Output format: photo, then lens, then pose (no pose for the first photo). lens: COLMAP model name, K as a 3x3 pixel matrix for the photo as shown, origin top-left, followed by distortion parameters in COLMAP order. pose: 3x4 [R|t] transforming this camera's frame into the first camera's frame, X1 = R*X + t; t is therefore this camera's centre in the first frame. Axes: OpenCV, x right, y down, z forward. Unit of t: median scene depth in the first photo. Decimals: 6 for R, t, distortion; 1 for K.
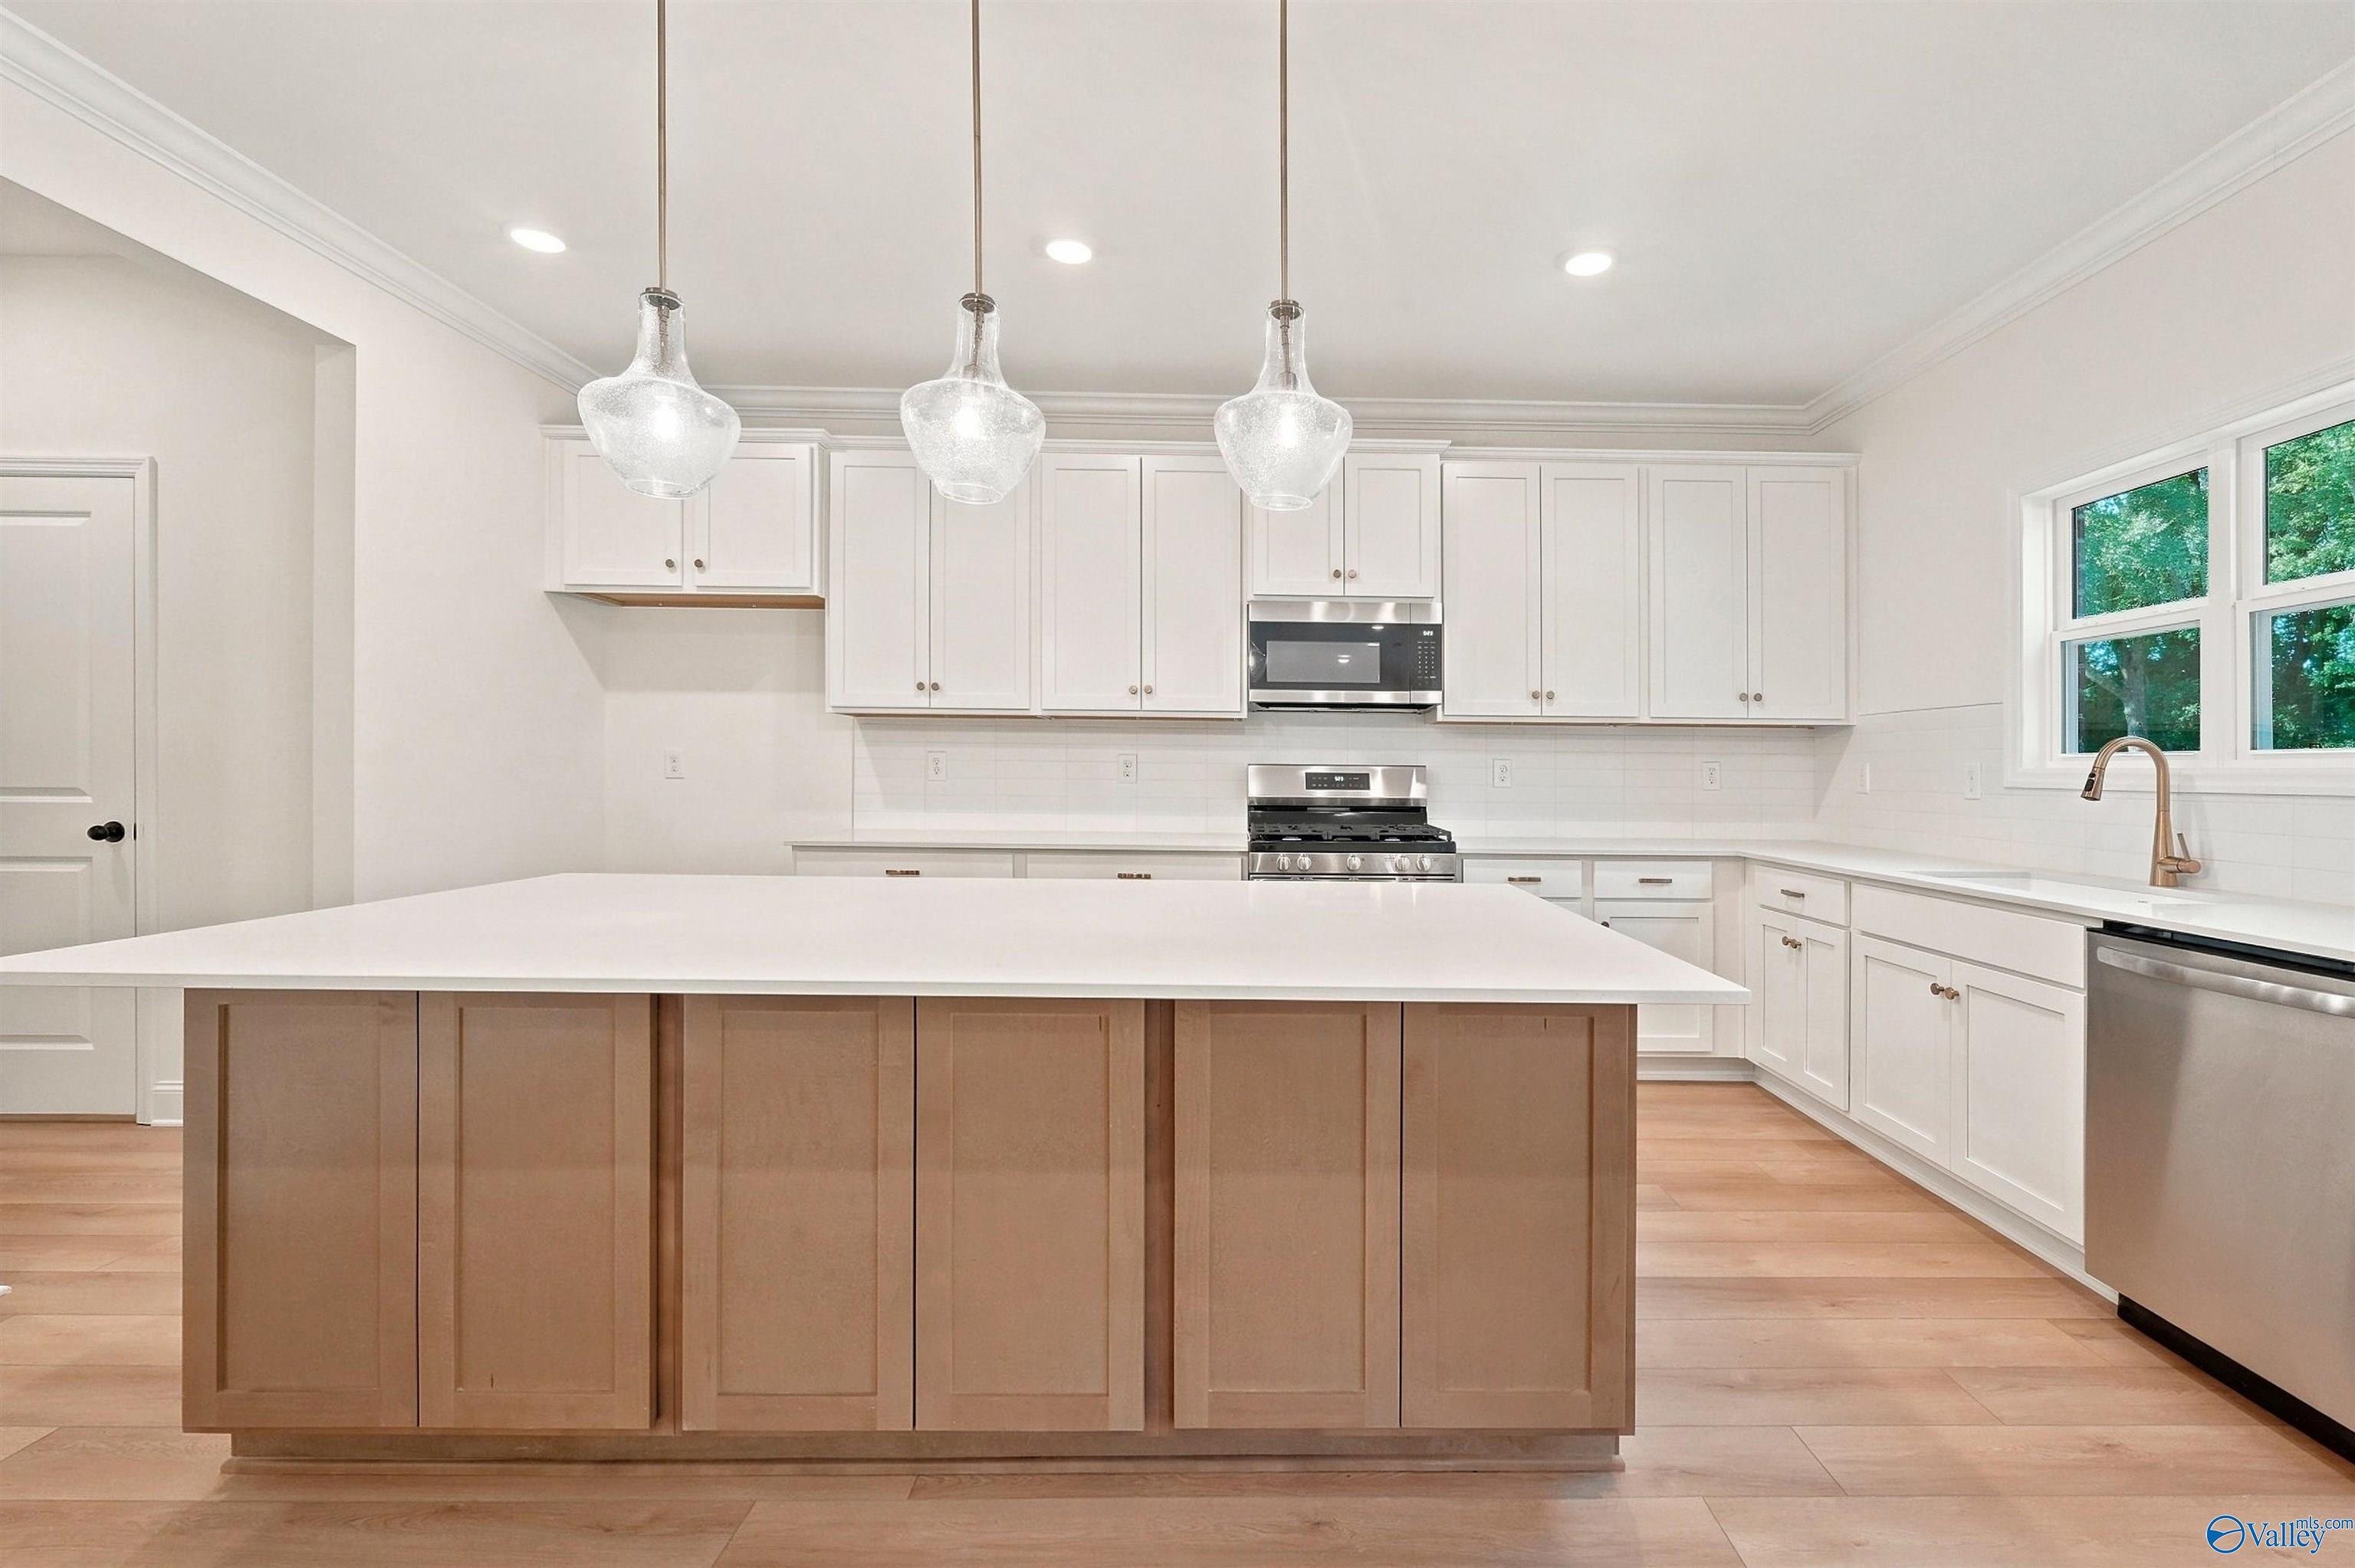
lens RADIAL K [[1046.0, 0, 1245.9], [0, 1046.0, 761.4], [0, 0, 1]] dist [-0.001831, -0.000216]
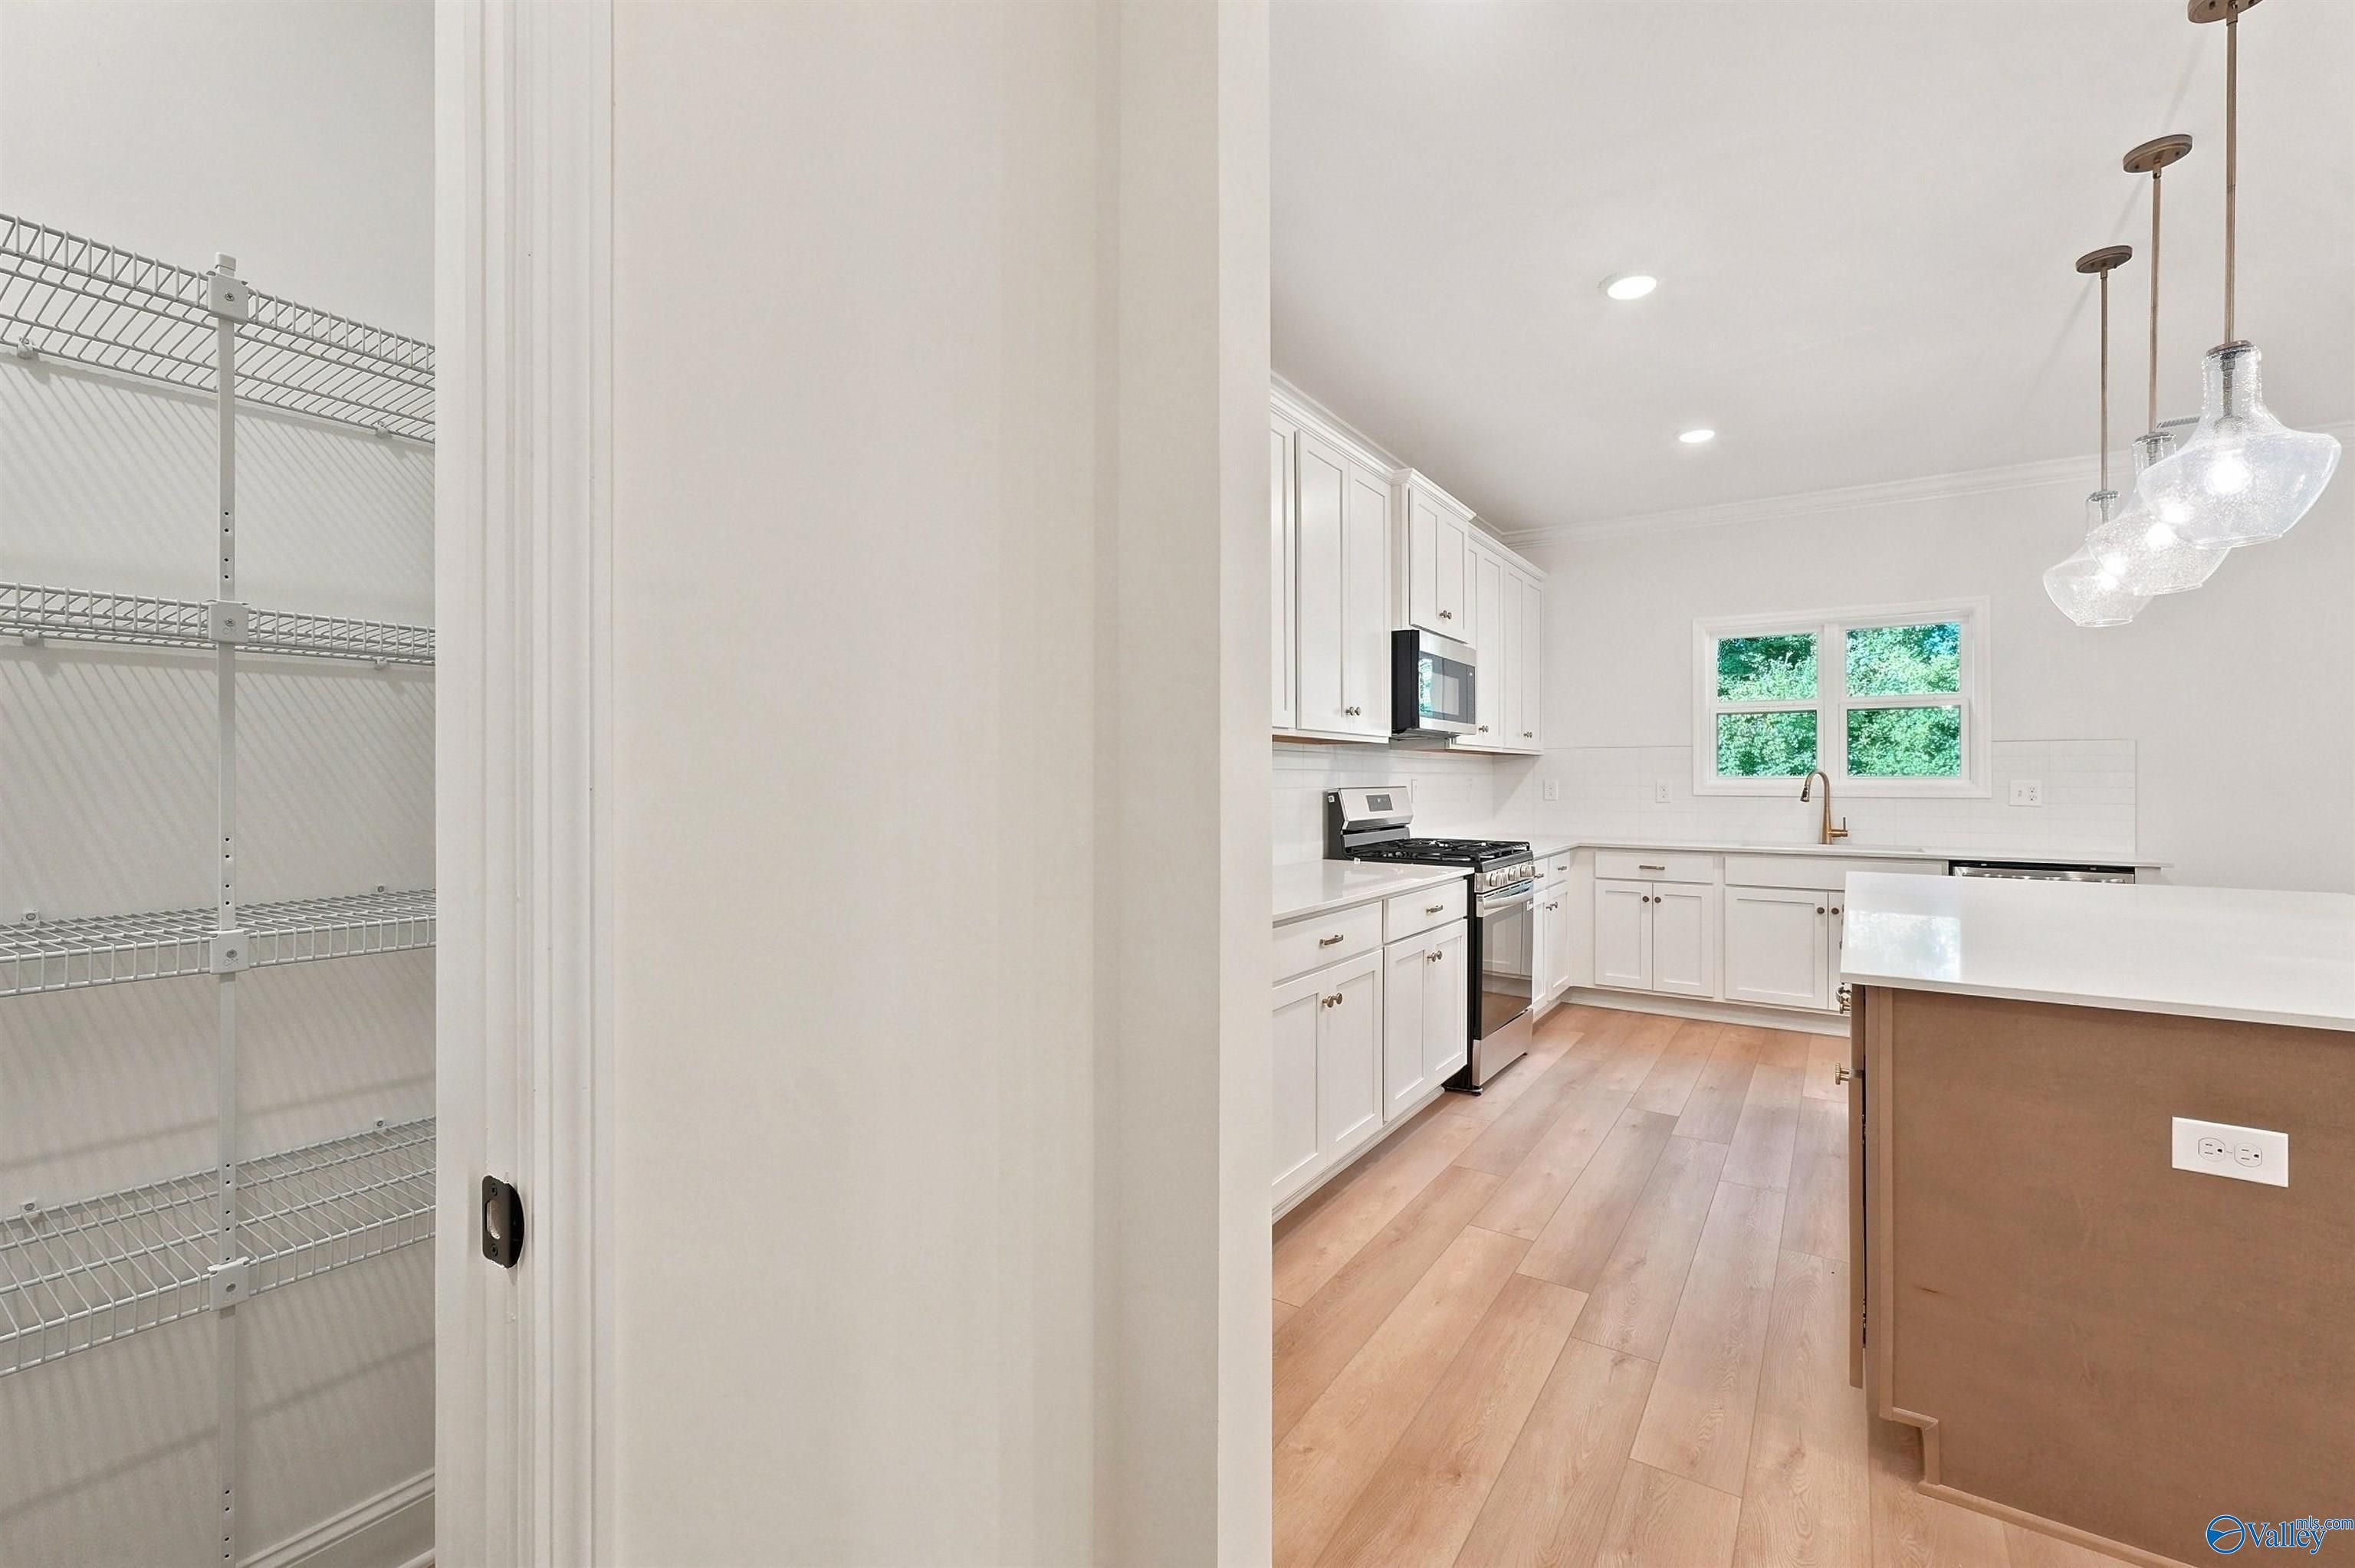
lens RADIAL K [[981.0, 0, 1175.3], [0, 981.0, 768.8], [0, 0, 1]] dist [-0.002569, -0.000751]
pose [[0.576450, -0.003563, 0.817125, -0.939190], [-0.000609, 0.999988, 0.004790, -0.022059], [-0.817132, -0.003258, 0.576441, 0.658442]]
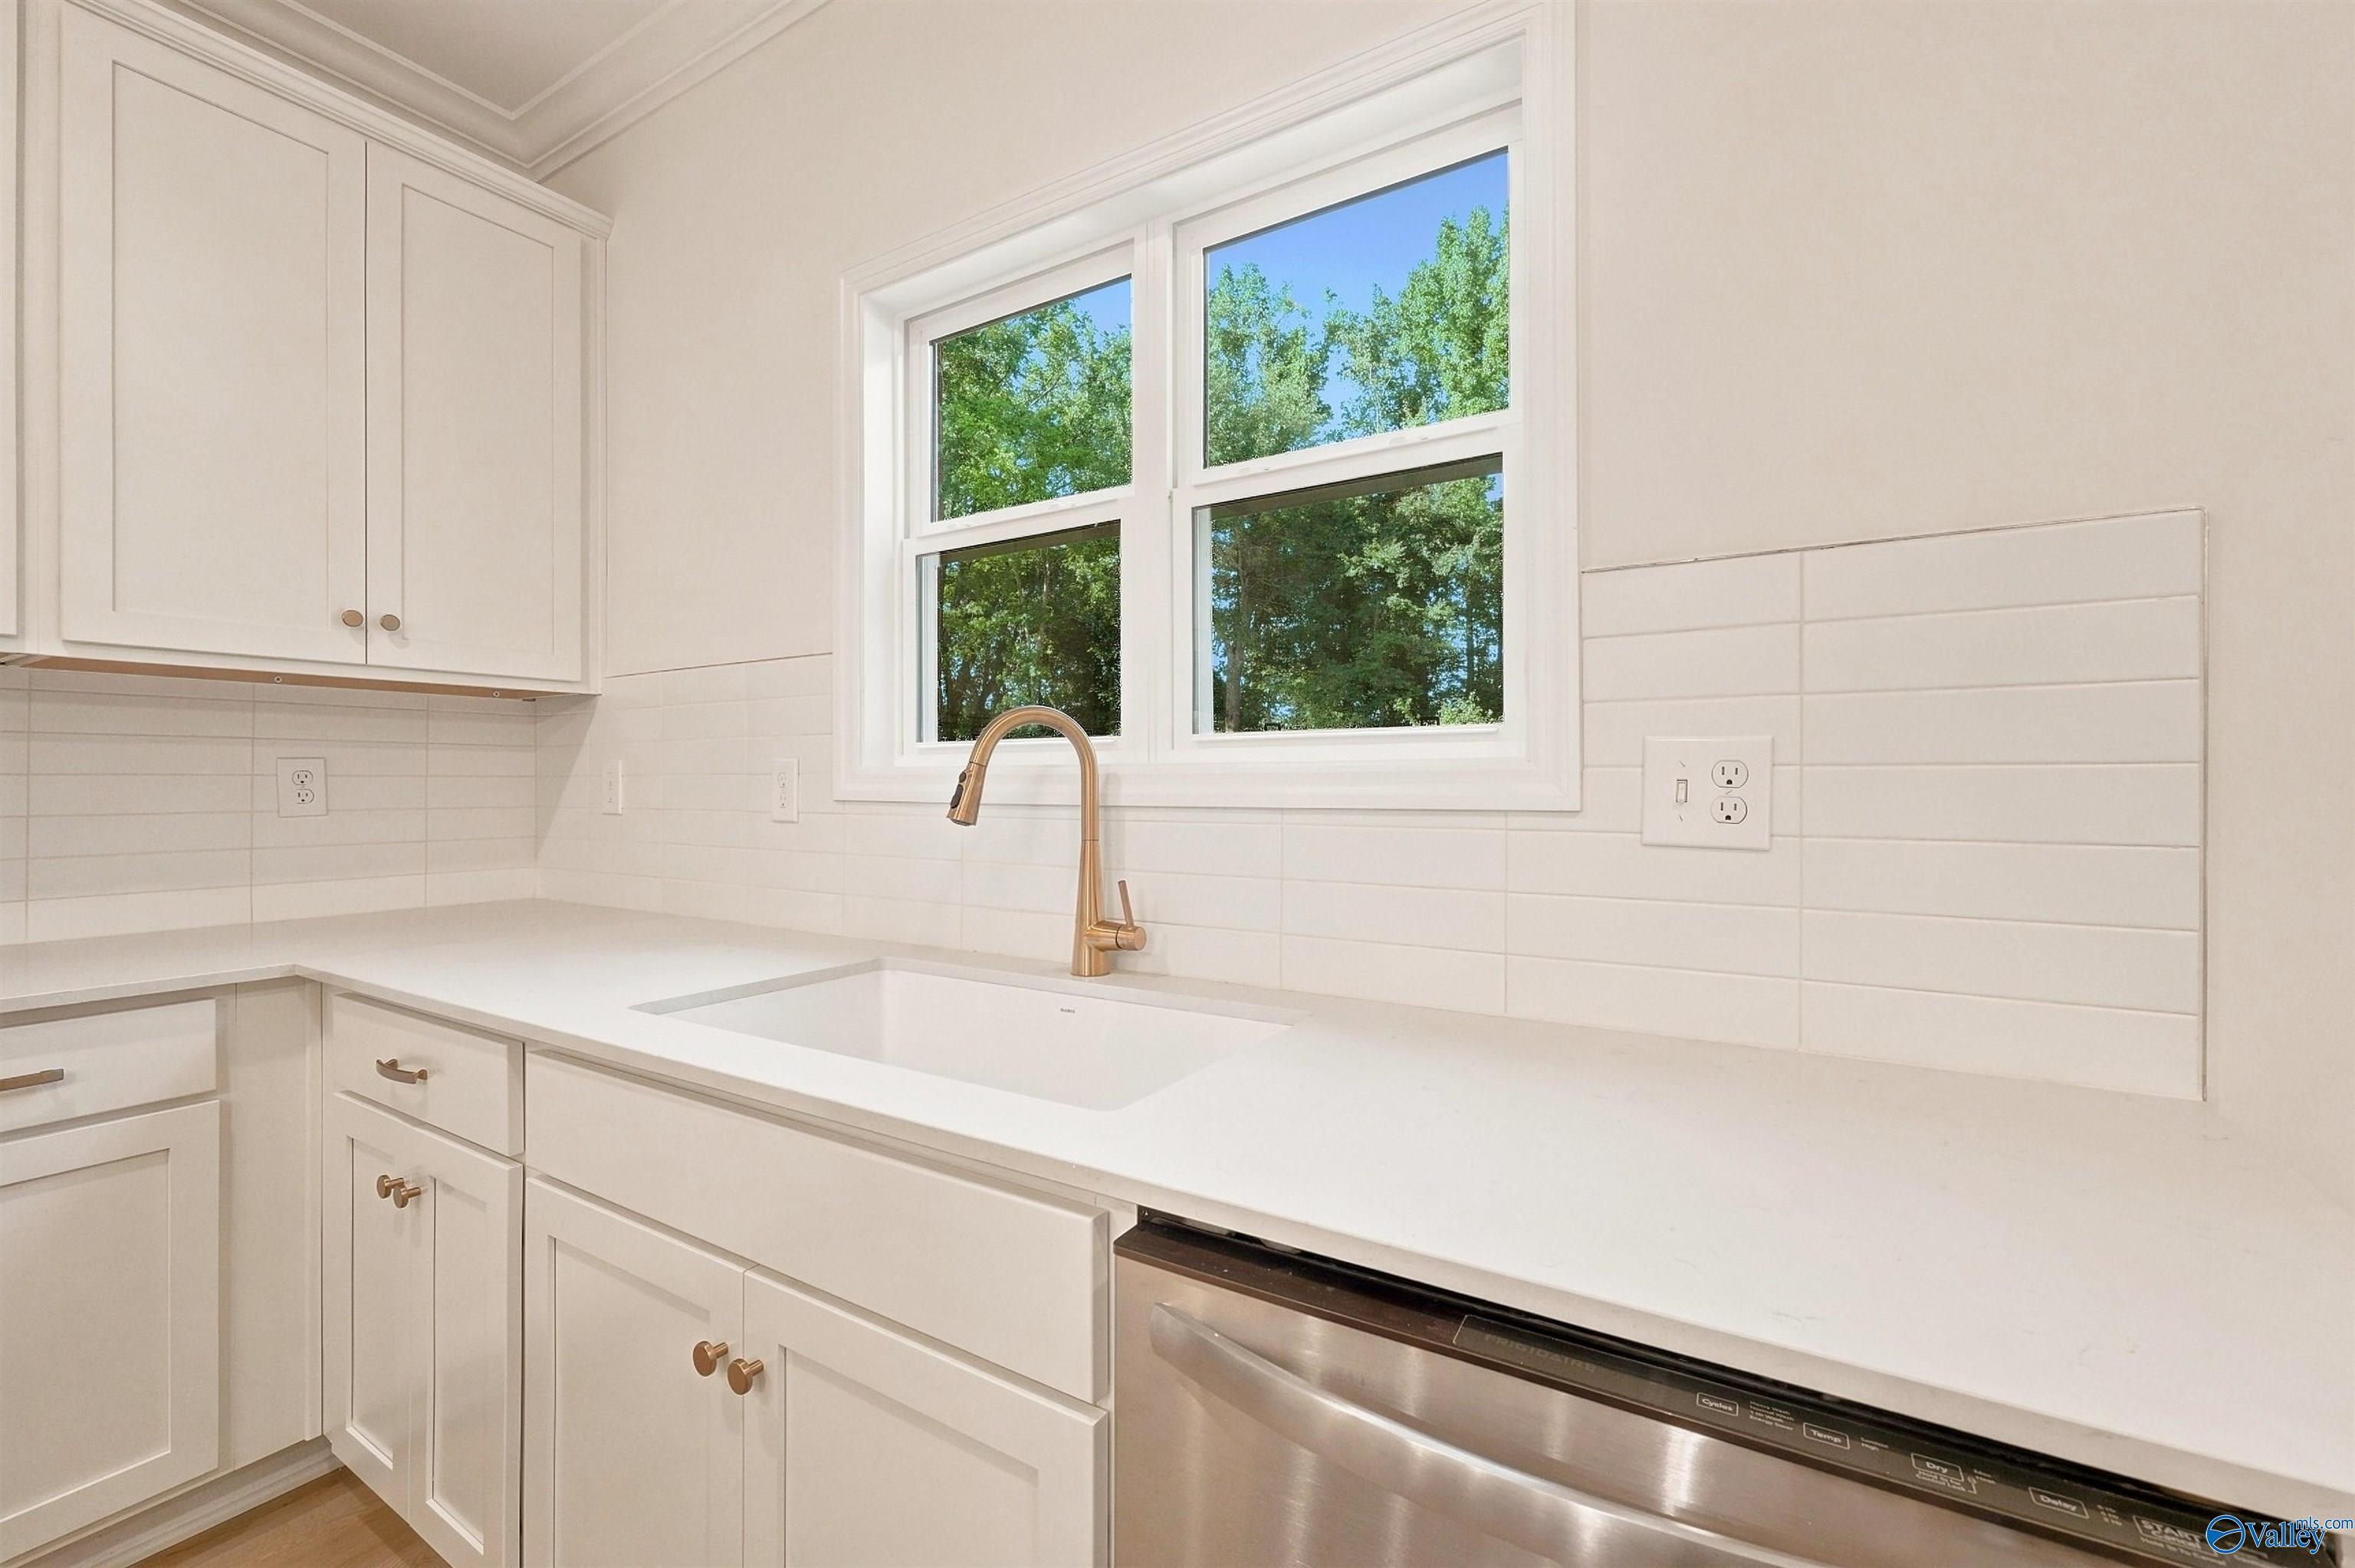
lens RADIAL K [[981.0, 0, 1175.3], [0, 981.0, 768.8], [0, 0, 1]] dist [-0.002569, -0.000751]
pose [[0.544644, 0.000957, 0.838667, 0.327654], [0.000487, 0.999999, -0.001458, 0.007267], [-0.838667, 0.001203, 0.544643, 0.479038]]
